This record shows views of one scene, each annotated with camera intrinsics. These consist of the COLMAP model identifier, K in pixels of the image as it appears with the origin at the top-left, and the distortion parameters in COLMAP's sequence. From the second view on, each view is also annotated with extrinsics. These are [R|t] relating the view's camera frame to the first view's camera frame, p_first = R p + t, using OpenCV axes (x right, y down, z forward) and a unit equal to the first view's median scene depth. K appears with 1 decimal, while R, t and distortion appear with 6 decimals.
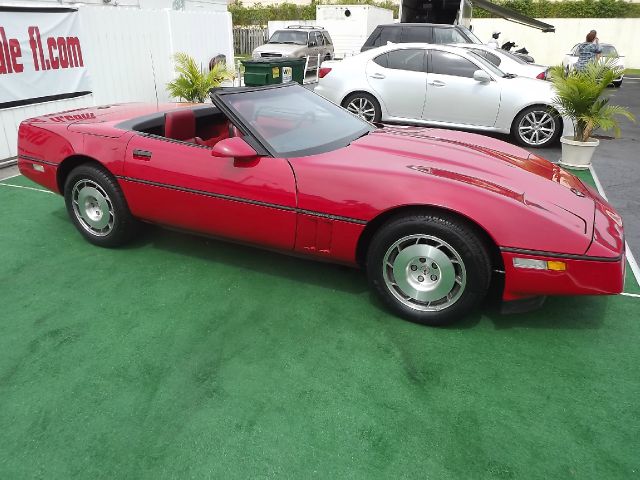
lens RADIAL K [[468.2, 0, 320.0], [0, 468.2, 240.0], [0, 0, 1]] dist [-0.047205, 0.005923]
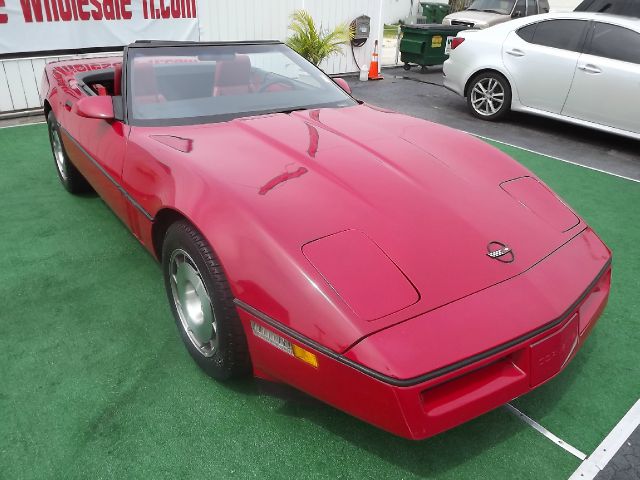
lens RADIAL K [[483.0, 0, 320.0], [0, 483.0, 240.0], [0, 0, 1]] dist [-0.040534, -0.005587]
pose [[0.884976, 0.233138, -0.403069, 0.307191], [-0.214106, 0.972433, 0.092372, -0.062360], [0.413493, 0.004553, 0.910496, 0.172433]]
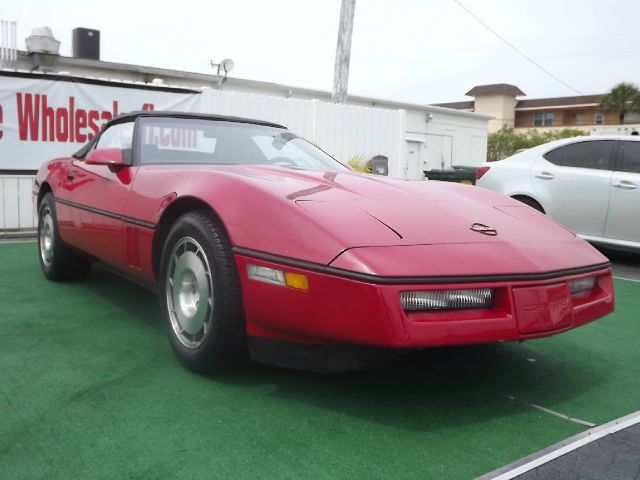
lens RADIAL K [[641.0, 0, 320.0], [0, 641.0, 240.0], [0, 0, 1]] dist [-0.084747, 0.028720]
pose [[0.872191, 0.074049, -0.483529, 0.401158], [-0.224349, 0.938937, -0.260891, 0.095560], [0.434685, 0.336026, 0.835545, 0.091806]]
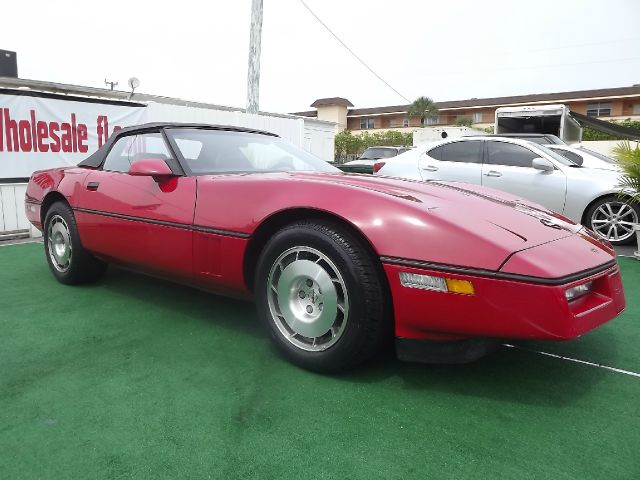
lens RADIAL K [[481.2, 0, 310.6], [0, 481.2, 242.2], [0, 0, 1]] dist [-0.055124, 0.003232]
pose [[0.965283, 0.037115, -0.258554, 0.194683], [-0.104205, 0.962391, -0.250890, 0.081634], [0.239518, 0.269122, 0.932847, 0.098184]]
